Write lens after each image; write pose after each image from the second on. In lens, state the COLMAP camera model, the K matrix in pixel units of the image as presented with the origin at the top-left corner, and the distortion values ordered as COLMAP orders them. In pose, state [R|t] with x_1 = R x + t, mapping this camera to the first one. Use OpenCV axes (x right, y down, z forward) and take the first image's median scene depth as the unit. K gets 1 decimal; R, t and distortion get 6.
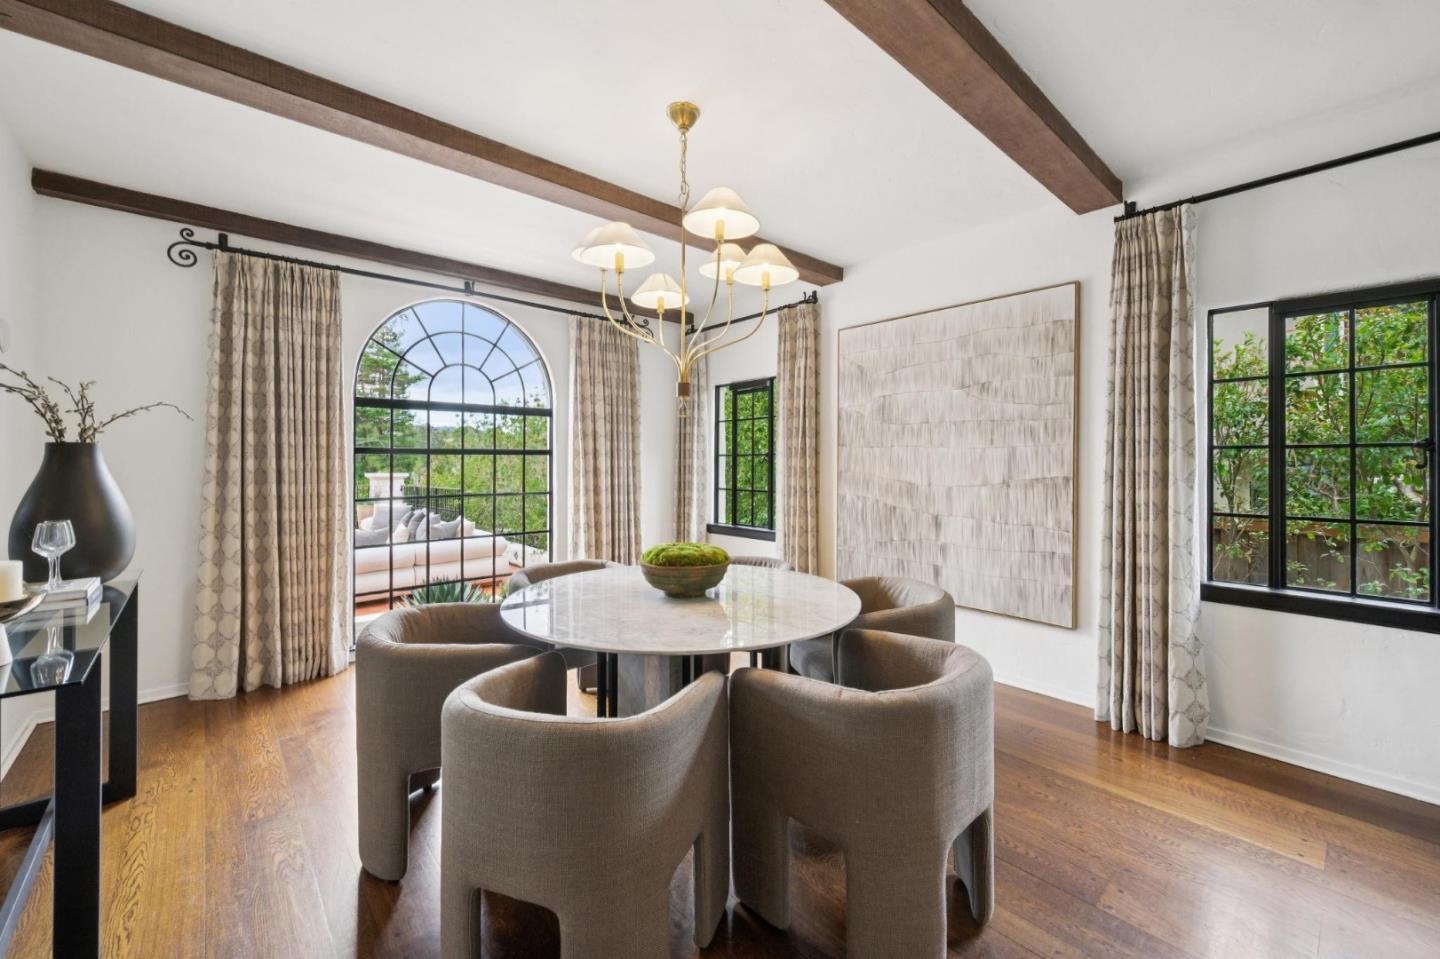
lens RADIAL K [[584.3, 0, 719.9], [0, 584.3, 470.5], [0, 0, 1]] dist [0.000590, 0.000163]
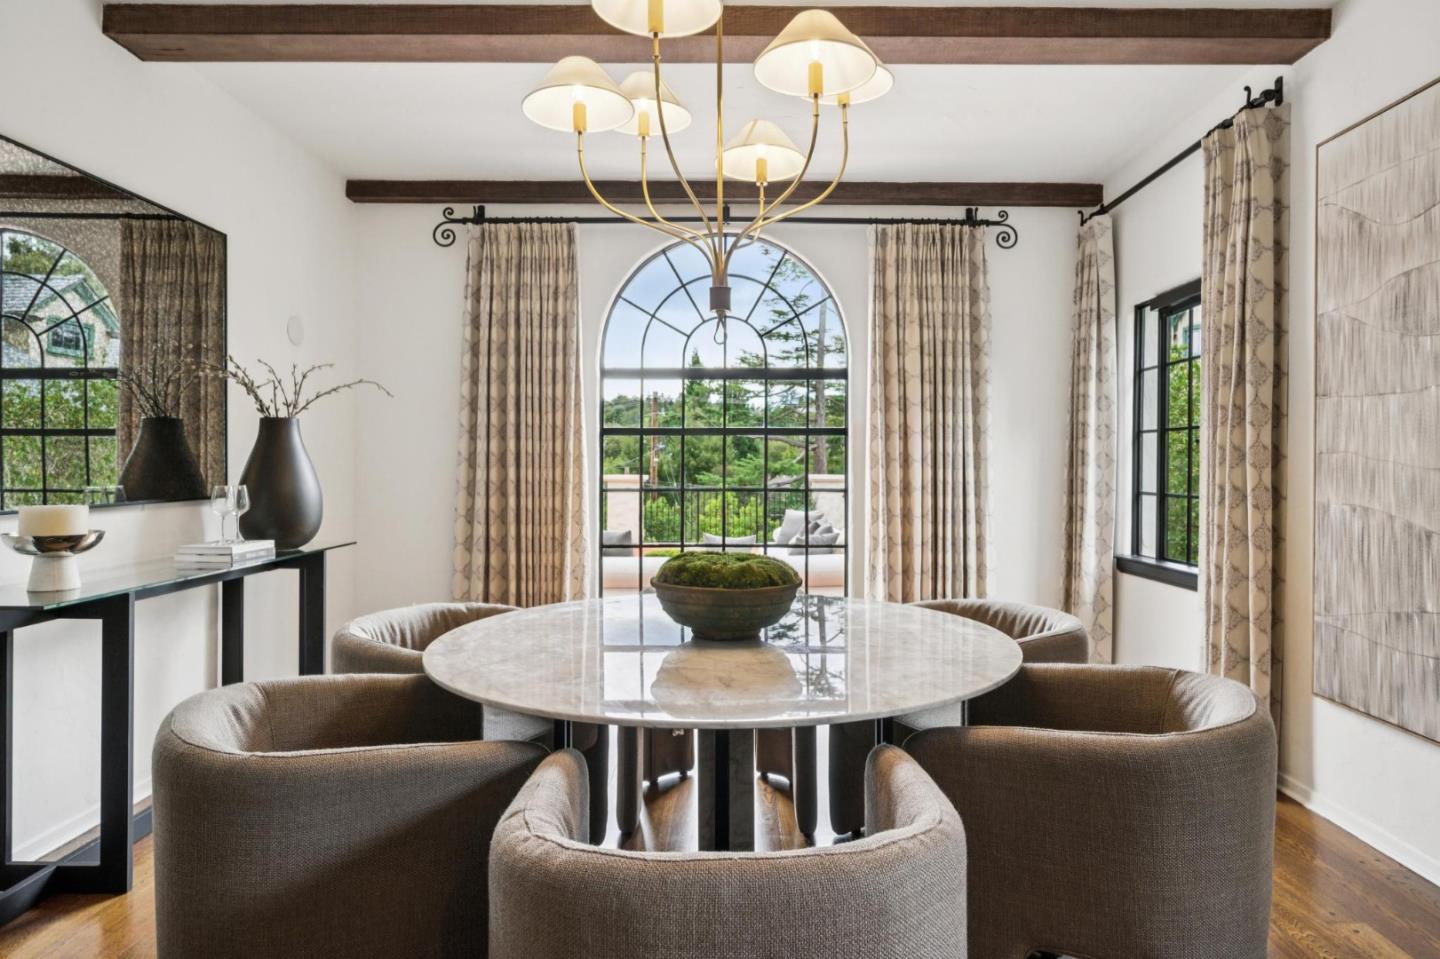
lens RADIAL K [[840.9, 0, 722.3], [0, 840.9, 473.4], [0, 0, 1]] dist [0.003541, 0.000801]
pose [[0.747659, 0.007903, -0.664036, 0.302905], [-0.012939, 0.999913, -0.002668, 0.026542], [0.663957, 0.010587, 0.747696, 0.196408]]
